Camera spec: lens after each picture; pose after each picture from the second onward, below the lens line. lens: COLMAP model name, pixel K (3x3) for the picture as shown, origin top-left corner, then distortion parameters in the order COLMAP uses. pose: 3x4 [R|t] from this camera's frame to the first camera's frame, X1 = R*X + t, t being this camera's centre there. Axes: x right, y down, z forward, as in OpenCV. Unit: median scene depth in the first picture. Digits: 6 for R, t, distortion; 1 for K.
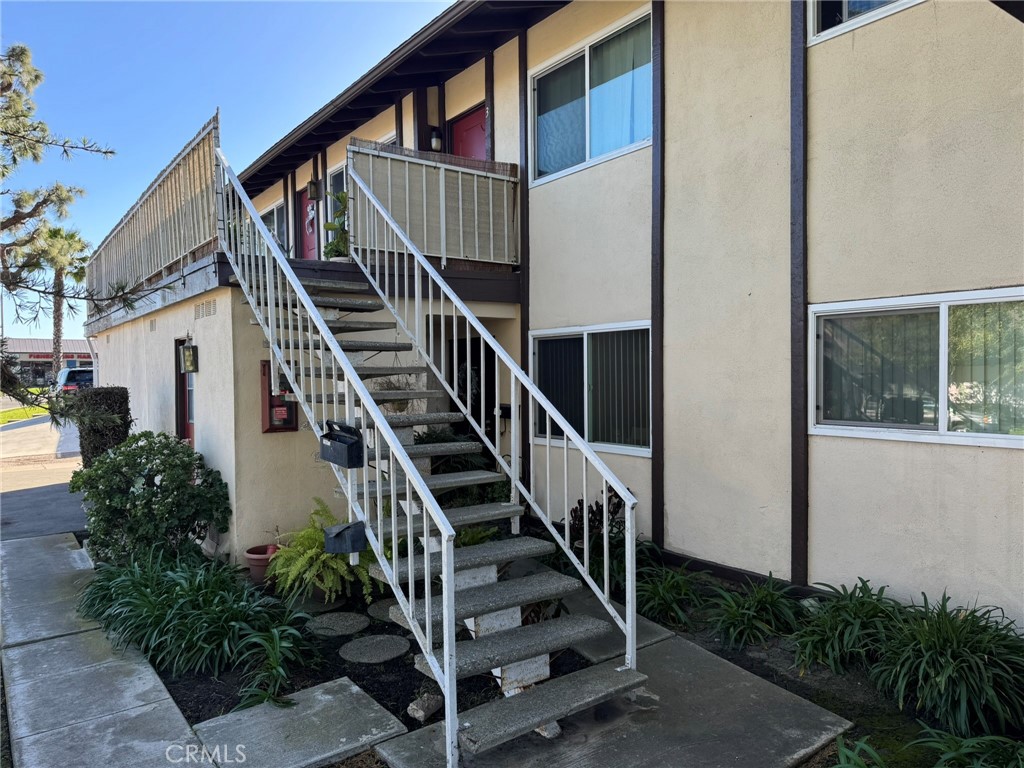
lens RADIAL K [[719.3, 0, 507.8], [0, 719.3, 387.4], [0, 0, 1]] dist [0.033232, -0.001582]
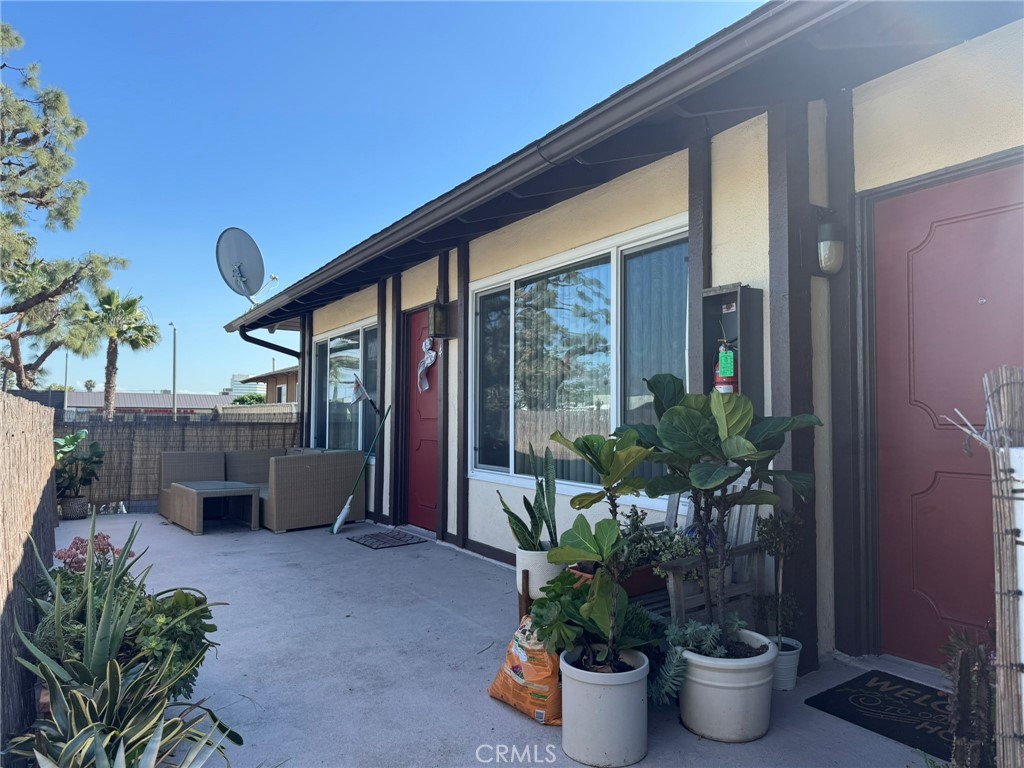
lens RADIAL K [[719.3, 0, 515.9], [0, 719.3, 381.8], [0, 0, 1]] dist [0.033232, -0.001582]
pose [[0.996969, 0.009591, -0.077208, -0.167655], [-0.014384, 0.997987, -0.061767, -0.189268], [0.076460, 0.062690, 0.995100, 0.479765]]
